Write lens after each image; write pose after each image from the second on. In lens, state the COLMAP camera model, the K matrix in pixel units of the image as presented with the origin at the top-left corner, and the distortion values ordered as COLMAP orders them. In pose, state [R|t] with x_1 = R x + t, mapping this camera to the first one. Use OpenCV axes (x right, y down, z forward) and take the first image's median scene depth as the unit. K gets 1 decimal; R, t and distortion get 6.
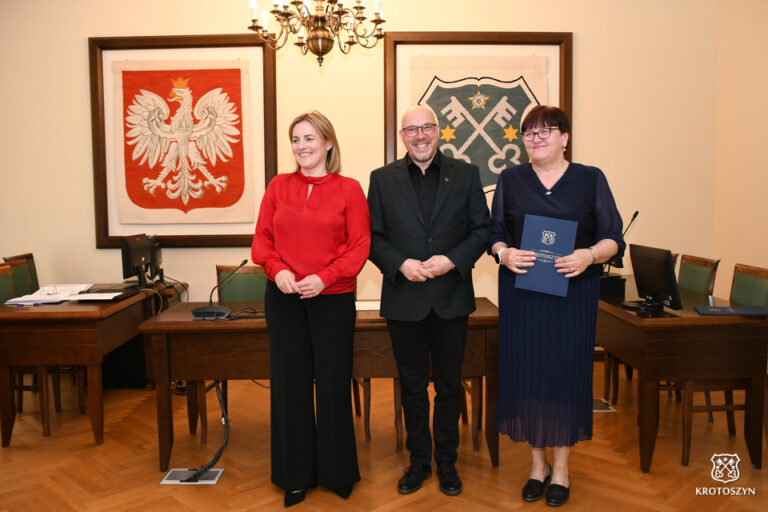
lens RADIAL K [[683.6, 0, 384.0], [0, 683.6, 256.0], [0, 0, 1]] dist [-0.125655, 0.140082]
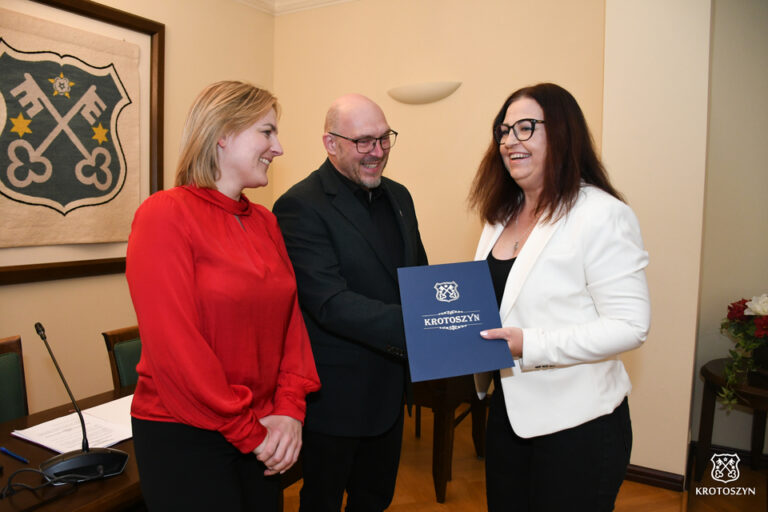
lens RADIAL K [[597.8, 0, 384.0], [0, 597.8, 256.0], [0, 0, 1]] dist [-0.152650, 0.103013]
pose [[0.501281, -0.059115, 0.863263, -0.234772], [0.048194, 0.998022, 0.040358, -0.050627], [-0.863941, 0.021374, 0.503139, 0.383733]]
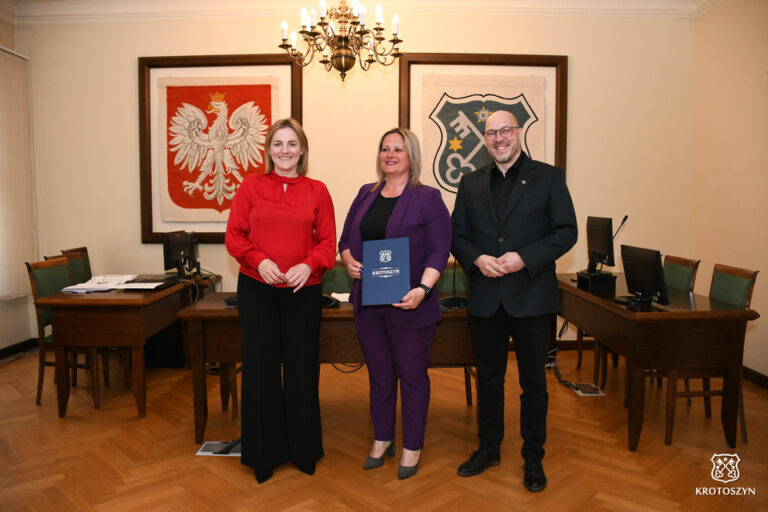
lens RADIAL K [[597.8, 0, 384.0], [0, 597.8, 256.0], [0, 0, 1]] dist [-0.152650, 0.103013]
pose [[0.999815, 0.012838, -0.014290, -0.007107], [-0.012789, 0.999912, 0.003510, 0.001532], [0.014334, -0.003327, 0.999892, 0.024697]]
